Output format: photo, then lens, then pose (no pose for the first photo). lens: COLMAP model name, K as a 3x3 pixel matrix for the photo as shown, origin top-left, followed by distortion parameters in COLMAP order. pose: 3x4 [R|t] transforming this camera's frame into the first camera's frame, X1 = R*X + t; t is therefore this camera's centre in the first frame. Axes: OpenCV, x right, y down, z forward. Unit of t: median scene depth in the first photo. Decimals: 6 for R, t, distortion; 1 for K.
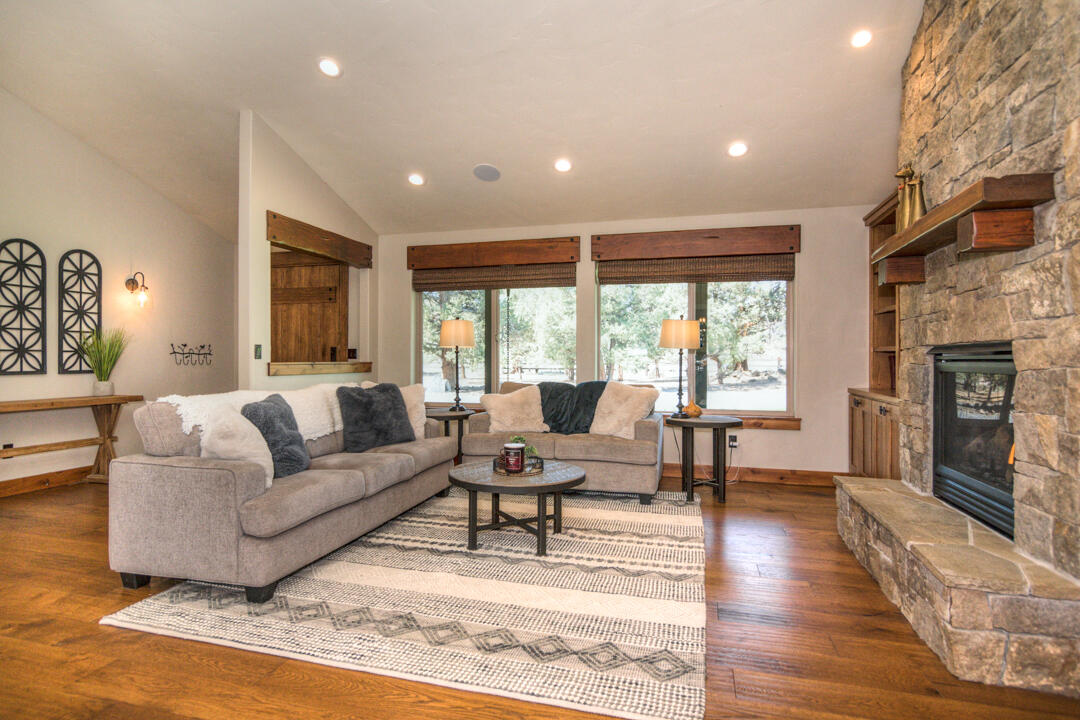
lens RADIAL K [[569.2, 0, 540.1], [0, 569.2, 357.8], [0, 0, 1]] dist [-0.002491, 0.001358]
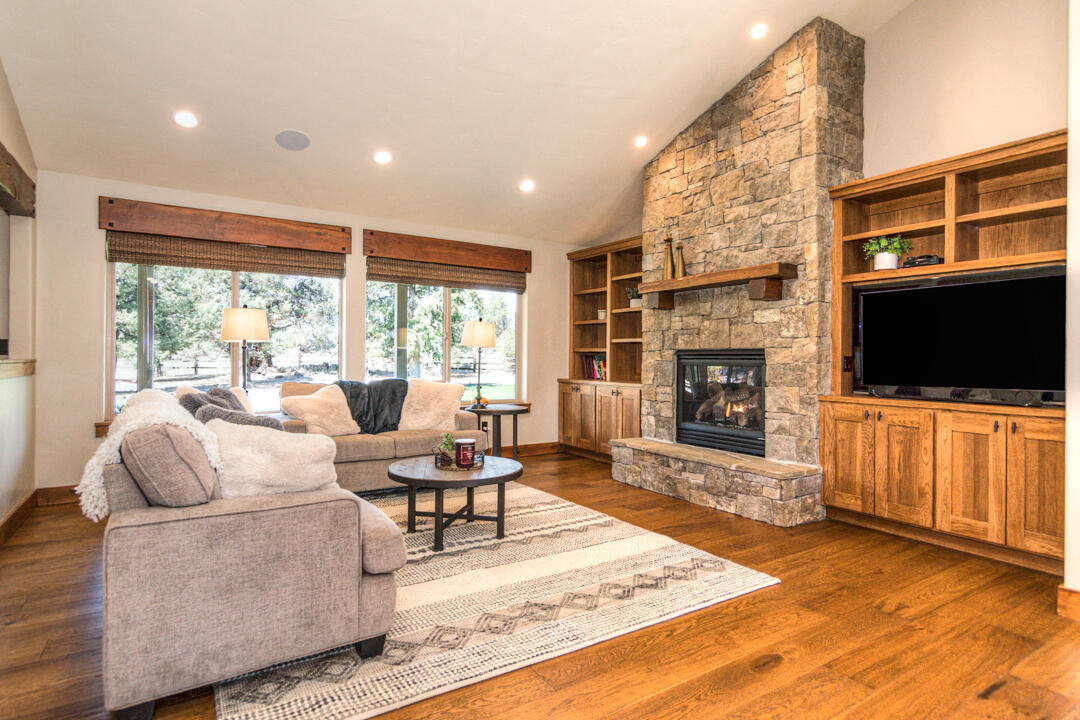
lens RADIAL K [[569.2, 0, 537.1], [0, 569.2, 358.3], [0, 0, 1]] dist [-0.002491, 0.001358]
pose [[0.660934, 0.000728, 0.750443, -0.767740], [-0.006830, 0.999964, 0.005046, -0.001773], [-0.750413, -0.008460, 0.660915, 0.231830]]
